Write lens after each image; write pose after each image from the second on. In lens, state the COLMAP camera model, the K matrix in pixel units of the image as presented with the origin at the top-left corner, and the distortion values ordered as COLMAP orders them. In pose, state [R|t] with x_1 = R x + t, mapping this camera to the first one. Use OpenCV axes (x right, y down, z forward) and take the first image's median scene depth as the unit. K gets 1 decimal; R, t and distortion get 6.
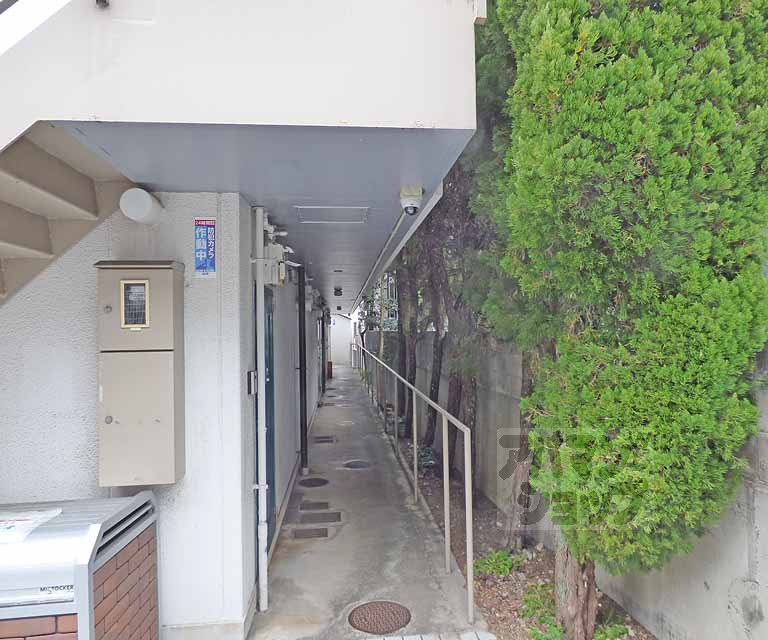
lens RADIAL K [[541.1, 0, 393.7], [0, 541.1, 318.7], [0, 0, 1]] dist [-0.000900, -0.001982]
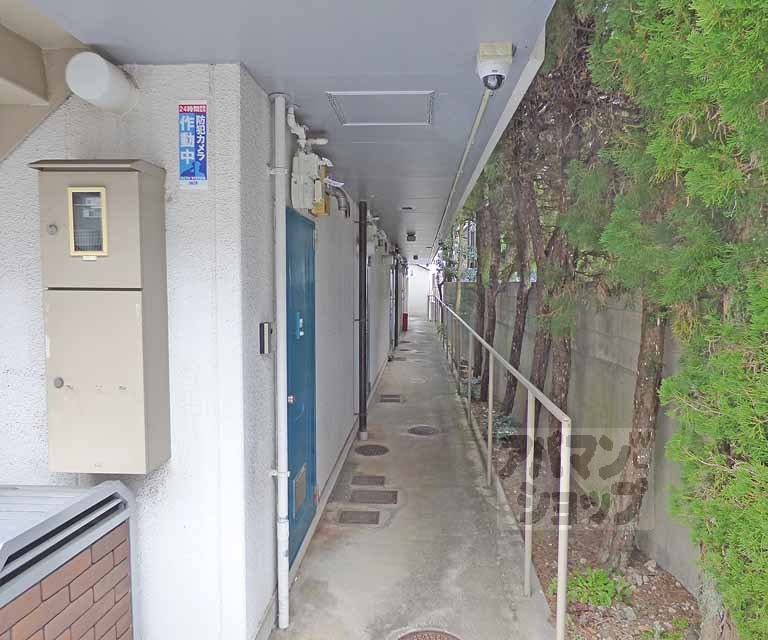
lens RADIAL K [[541.1, 0, 393.7], [0, 541.1, 318.7], [0, 0, 1]] dist [-0.000900, -0.001982]
pose [[0.988736, 0.031818, -0.146249, 0.011527], [-0.018933, 0.995881, 0.088671, 0.015870], [0.148467, -0.084903, 0.985266, 0.203704]]
